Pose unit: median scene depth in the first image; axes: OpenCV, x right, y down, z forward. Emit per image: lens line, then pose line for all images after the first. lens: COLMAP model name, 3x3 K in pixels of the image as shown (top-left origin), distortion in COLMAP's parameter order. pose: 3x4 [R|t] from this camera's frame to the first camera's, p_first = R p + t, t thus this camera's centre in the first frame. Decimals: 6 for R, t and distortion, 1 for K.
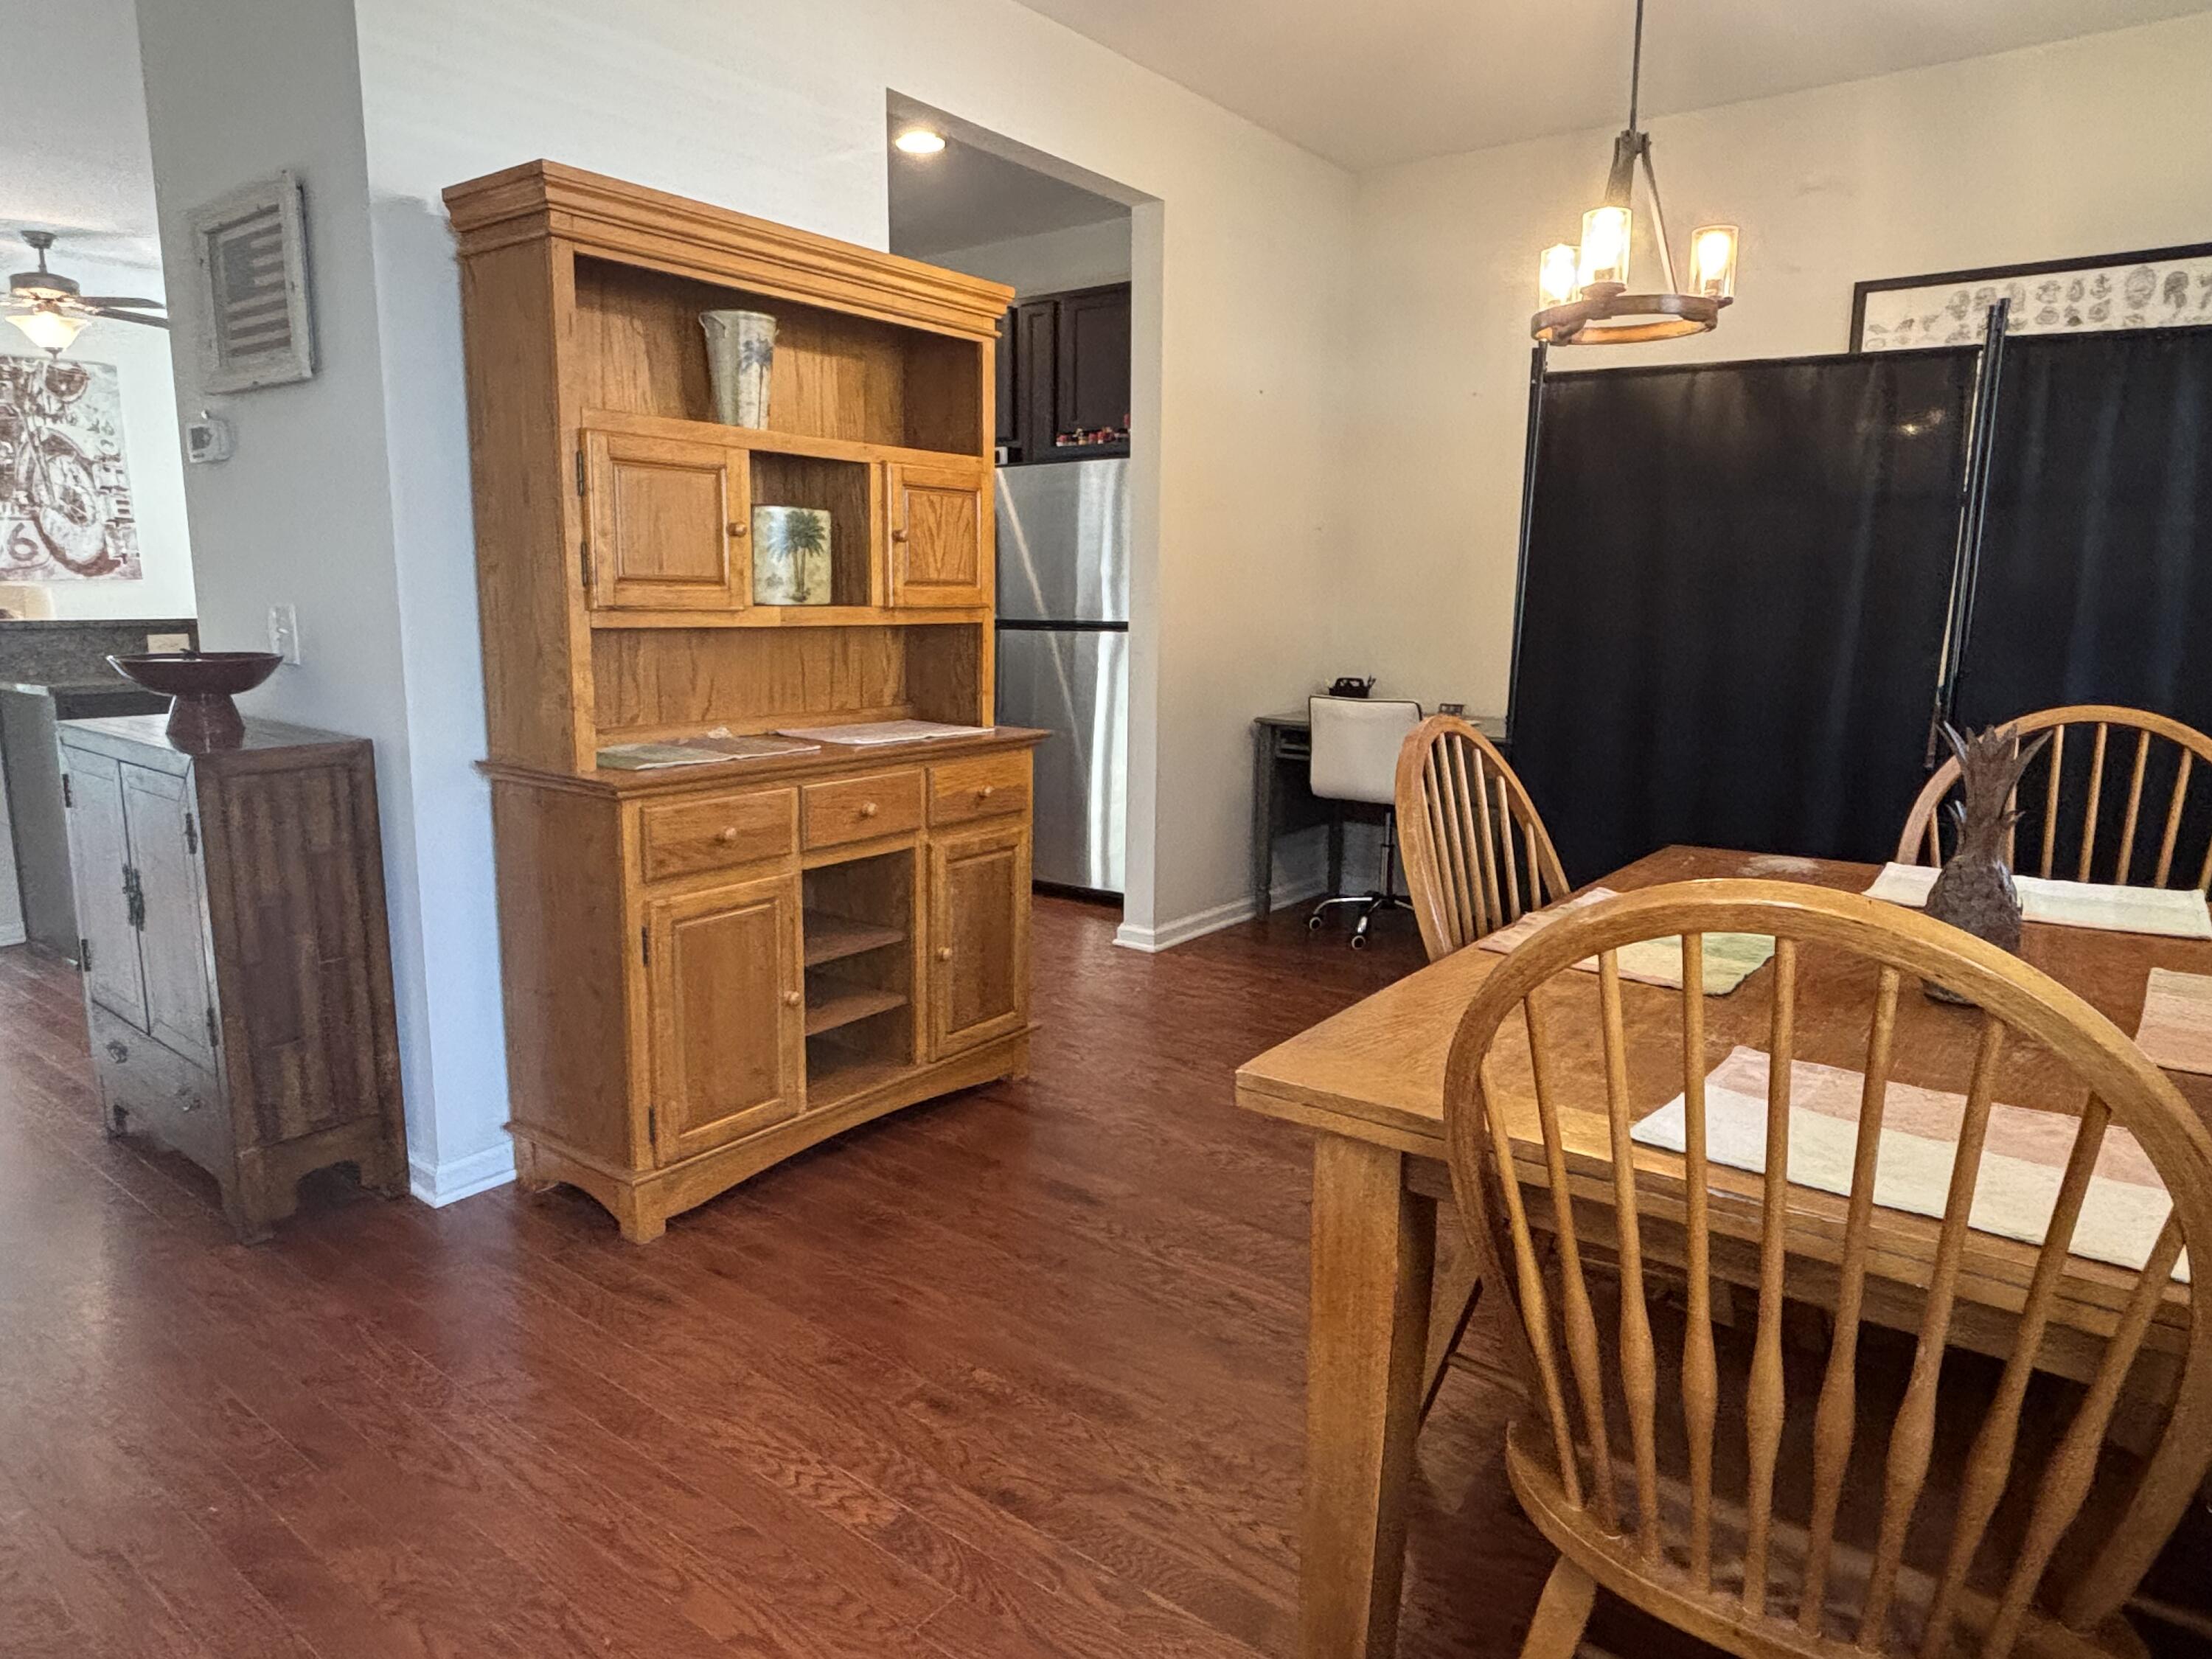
lens RADIAL K [[1387.3, 0, 1114.3], [0, 1387.3, 817.2], [0, 0, 1]] dist [0.024104, -0.033346]
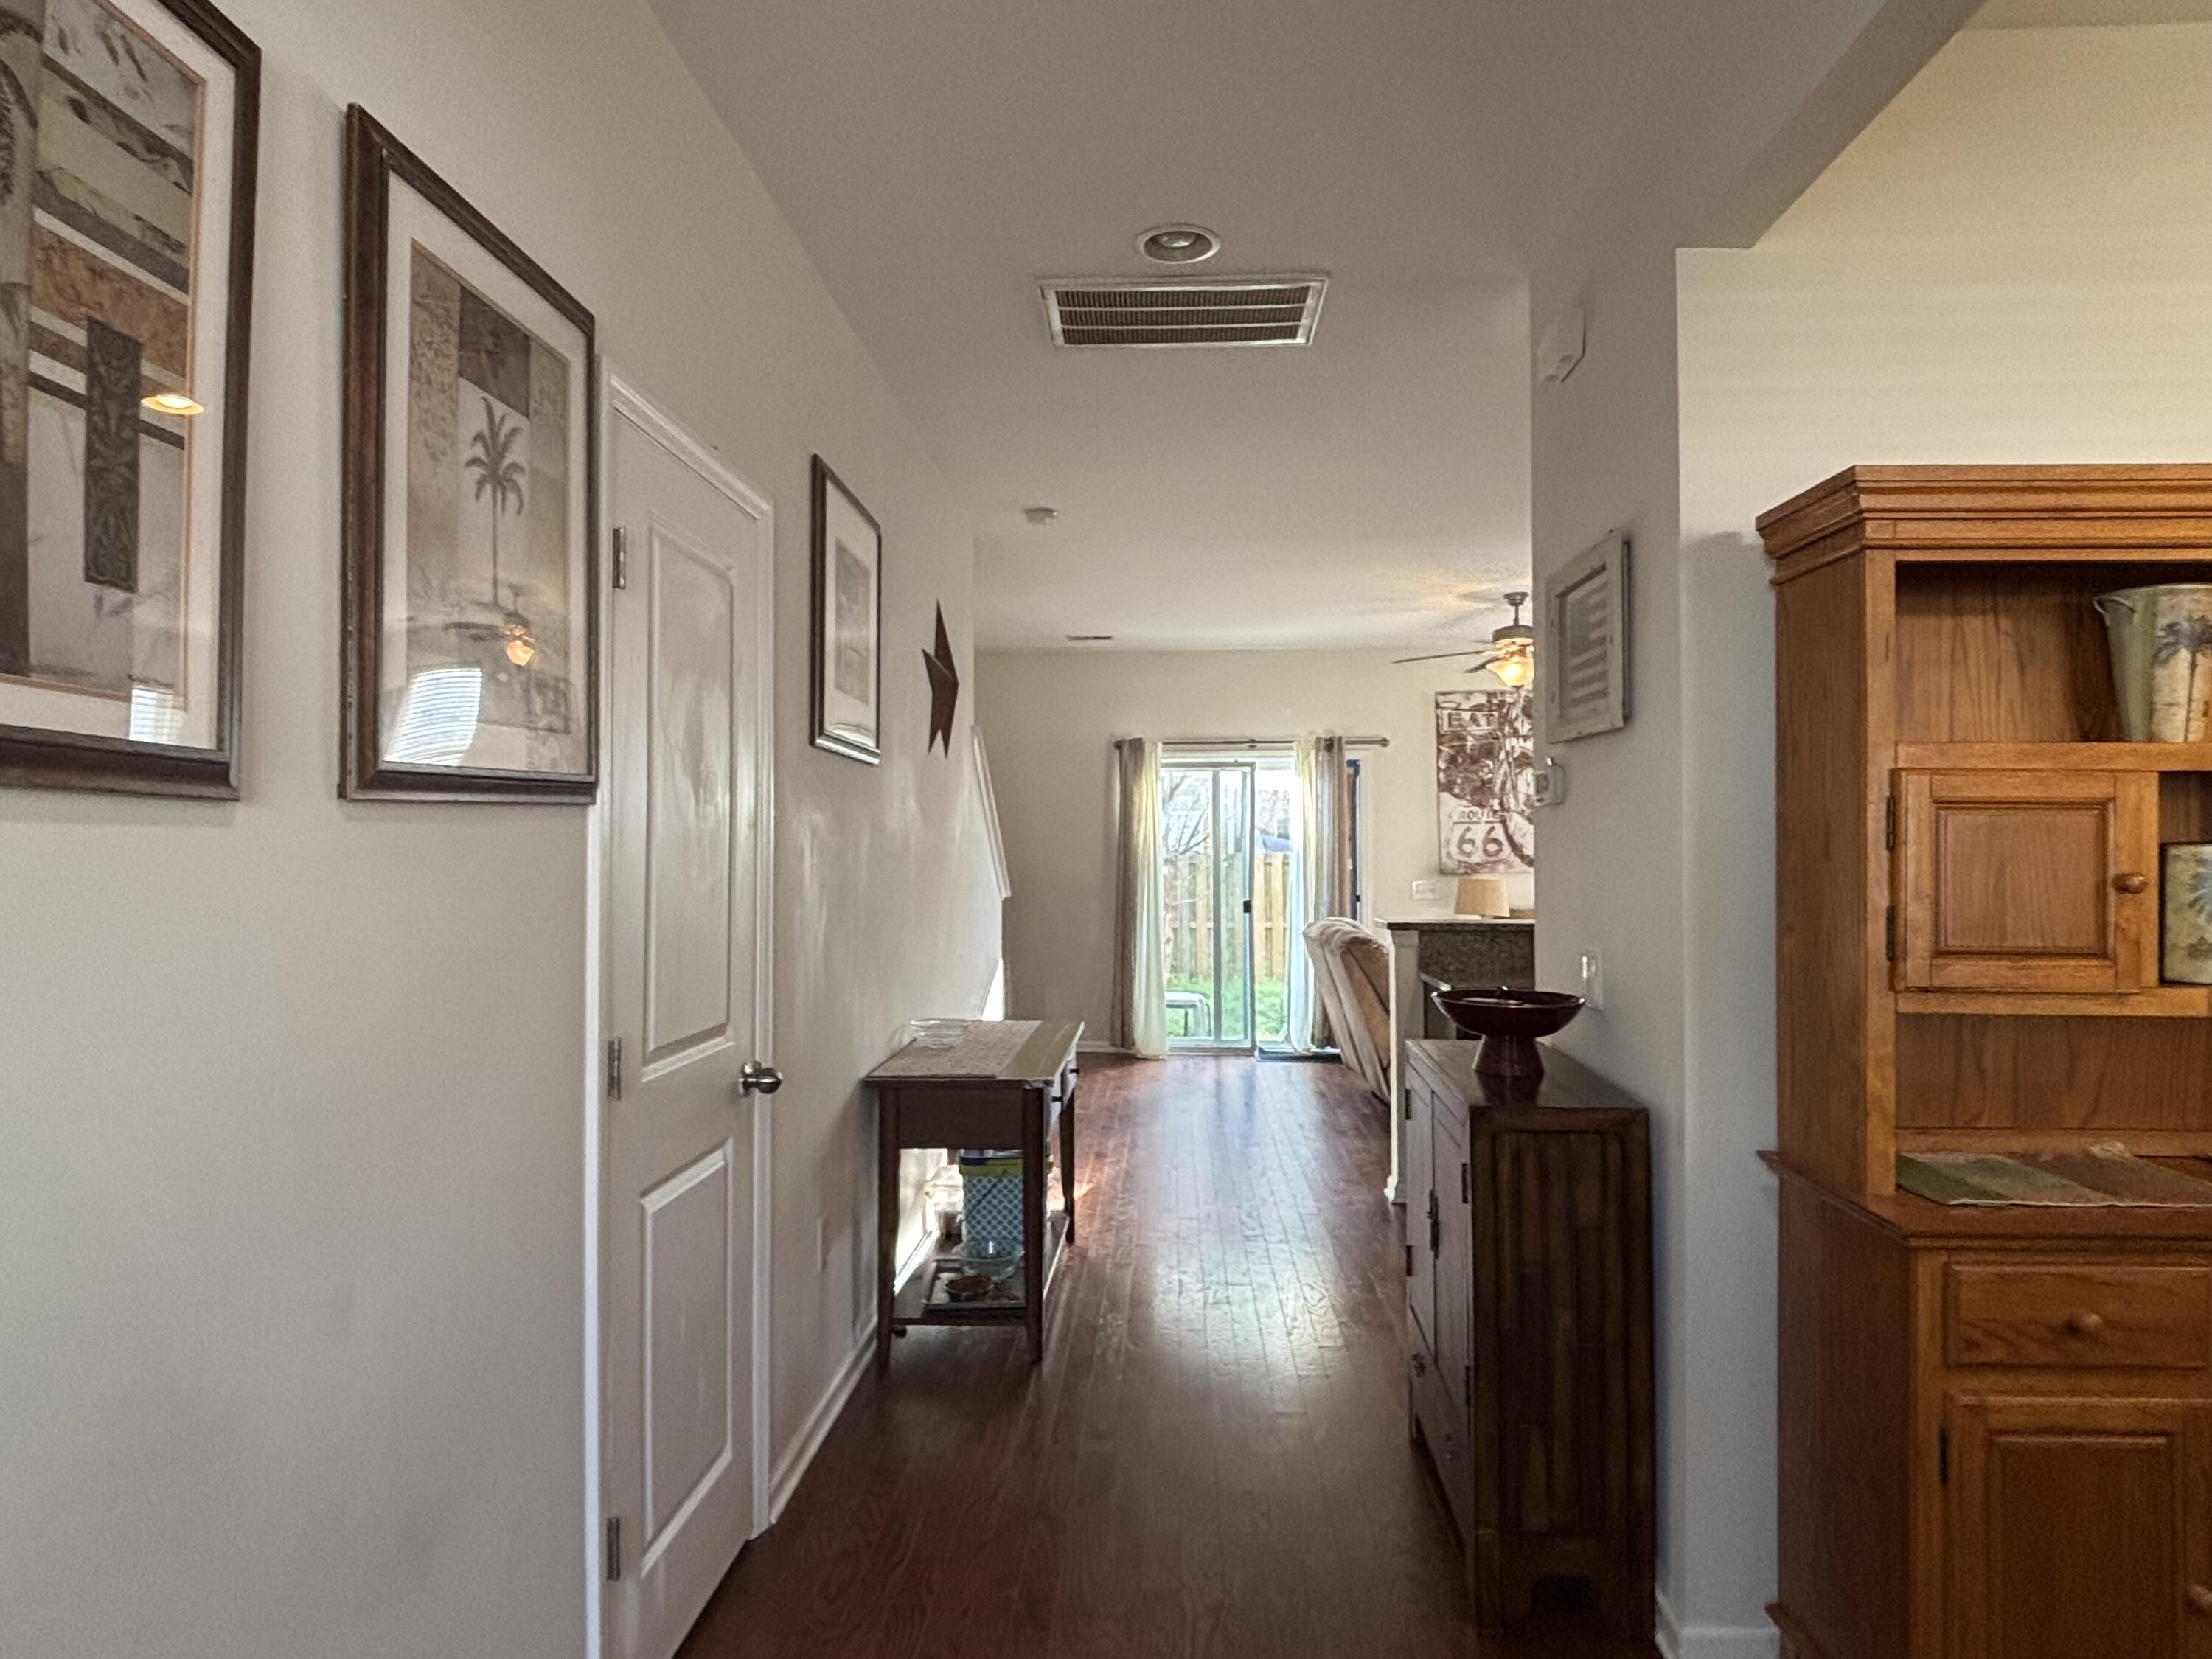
lens RADIAL K [[1387.3, 0, 1114.3], [0, 1387.3, 817.2], [0, 0, 1]] dist [0.024104, -0.033346]
pose [[0.576629, -0.022390, -0.816699, 0.014144], [-0.134274, 0.983435, -0.121765, -0.085367], [0.805897, 0.179875, 0.564071, 0.171110]]
